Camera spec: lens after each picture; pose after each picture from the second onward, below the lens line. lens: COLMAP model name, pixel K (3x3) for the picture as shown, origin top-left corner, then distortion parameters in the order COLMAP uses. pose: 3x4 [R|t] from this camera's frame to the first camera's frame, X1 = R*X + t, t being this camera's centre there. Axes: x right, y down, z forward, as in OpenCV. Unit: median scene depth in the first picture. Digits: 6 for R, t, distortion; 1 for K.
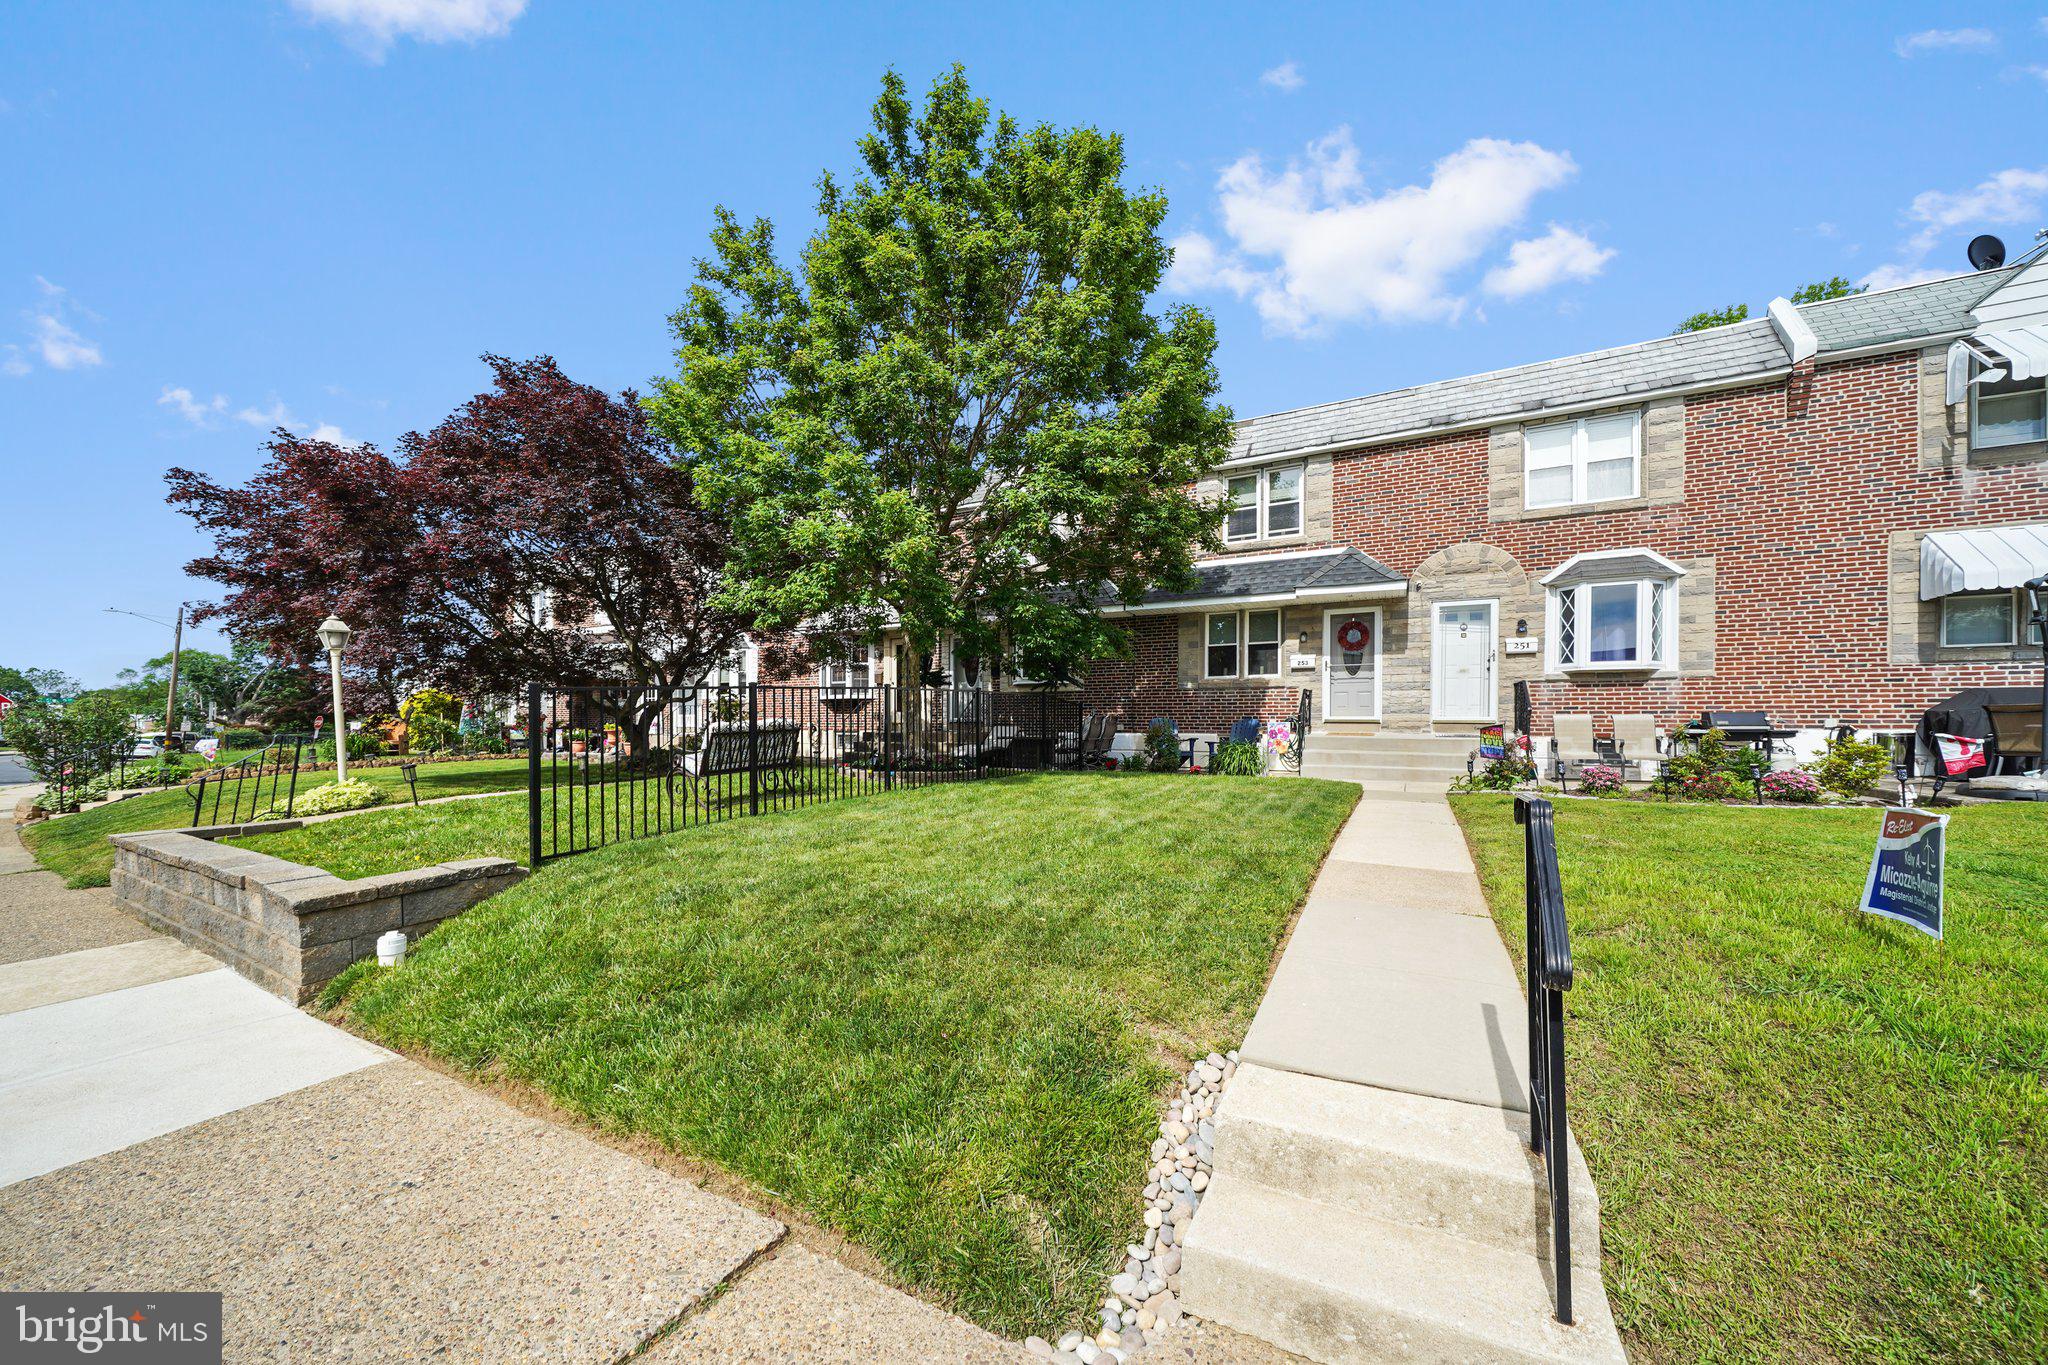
lens RADIAL K [[720.7, 0, 1015.3], [0, 720.7, 730.7], [0, 0, 1]] dist [-0.006681, 0.000105]
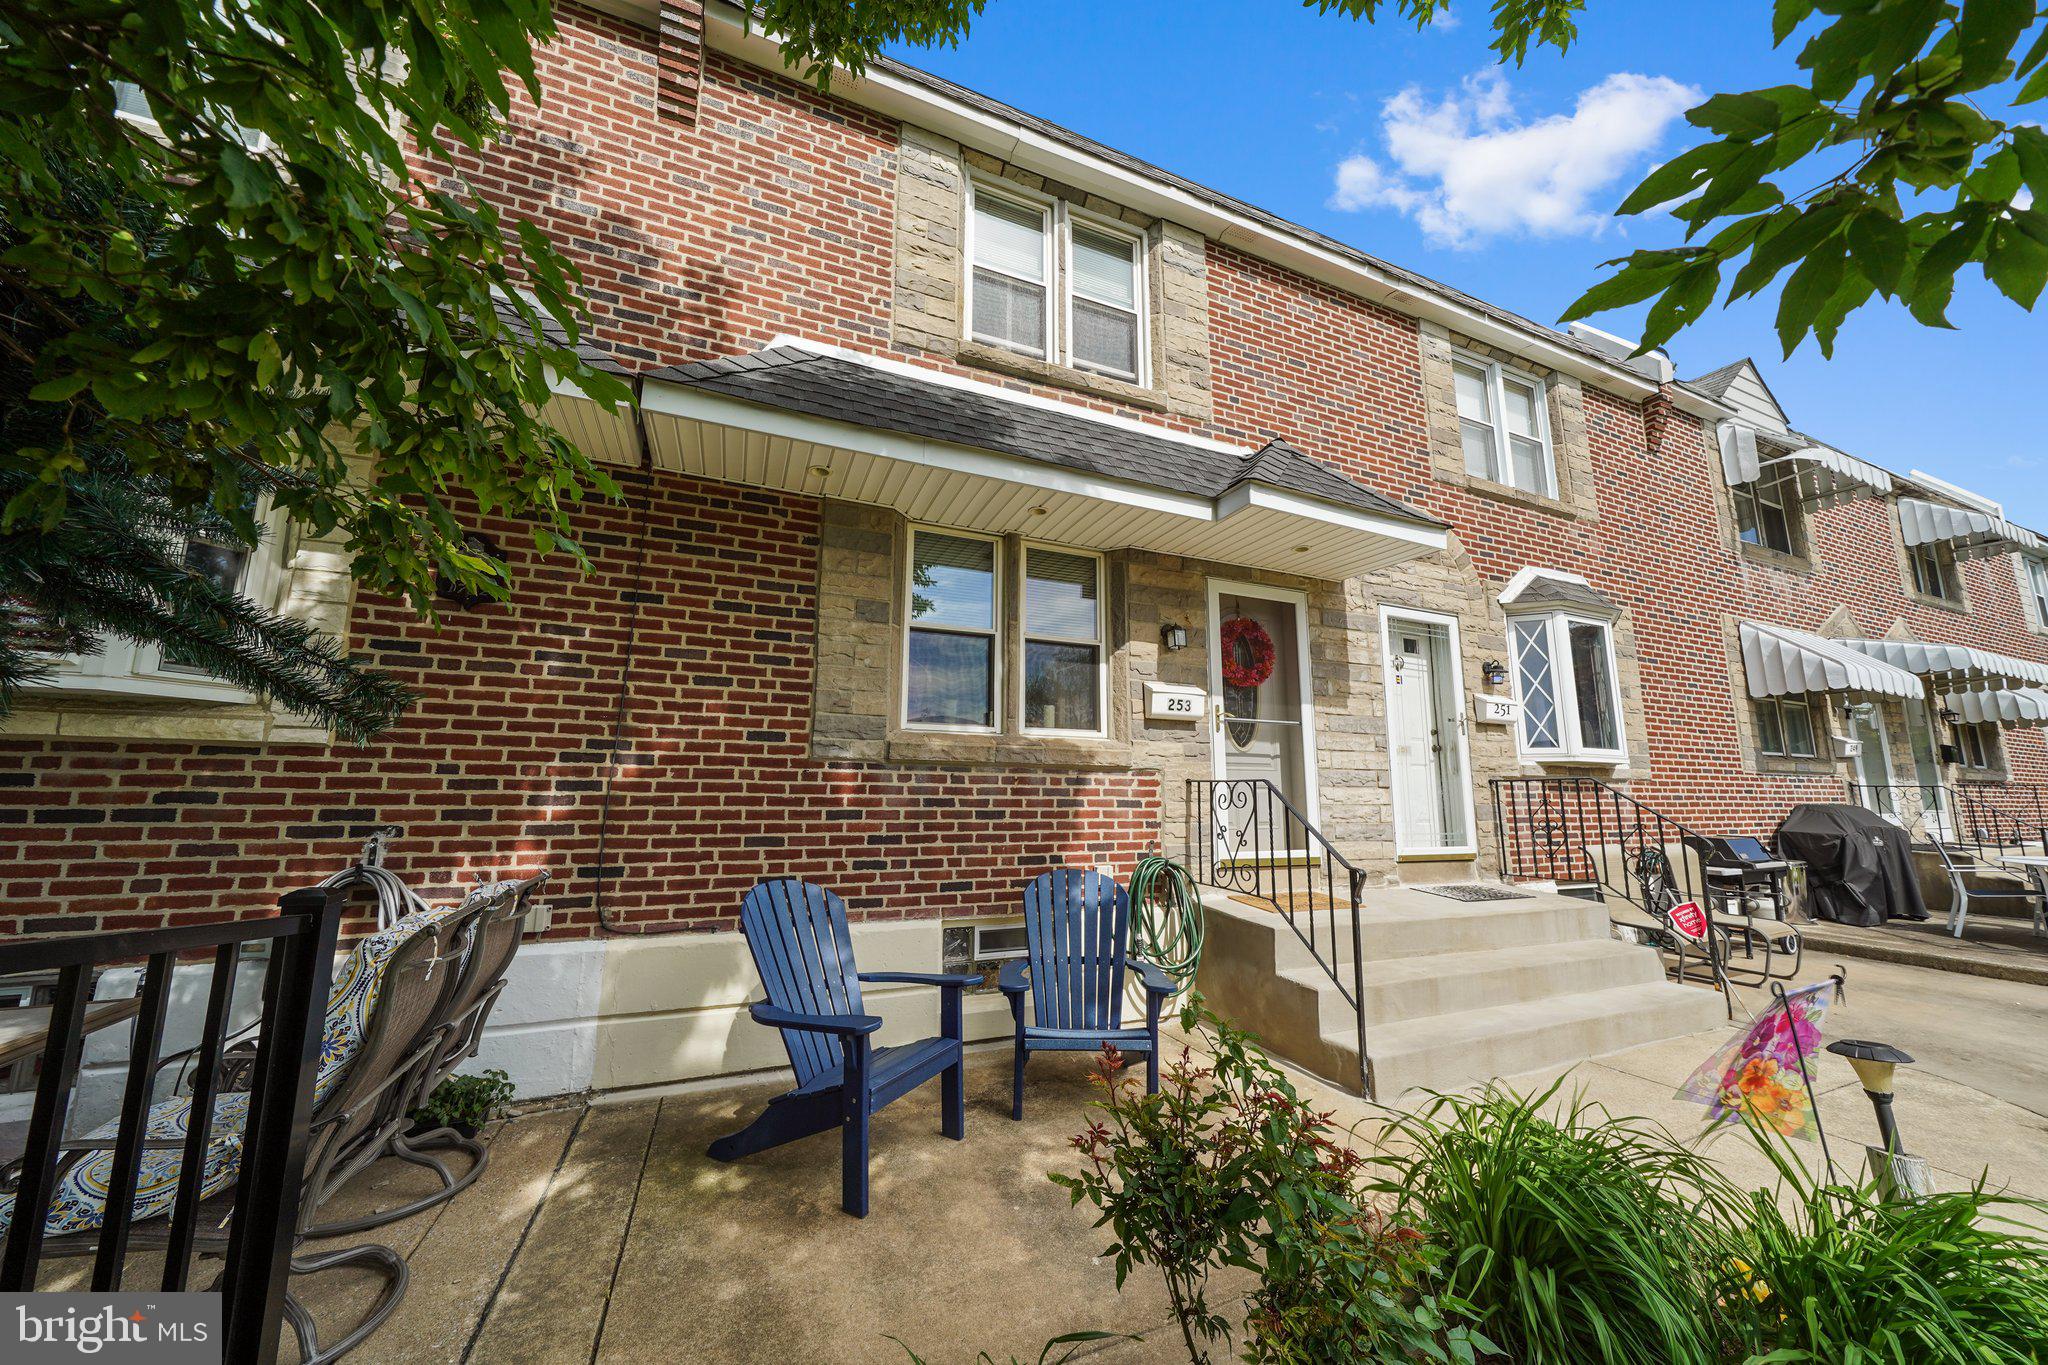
lens RADIAL K [[710.1, 0, 1027.1], [0, 710.1, 687.3], [0, 0, 1]] dist [-0.006905, -0.000099]
pose [[0.619628, 0.119600, 0.775730, 0.079122], [-0.001796, 0.988536, -0.150976, -0.054667], [-0.784893, 0.092155, 0.612739, 0.948859]]
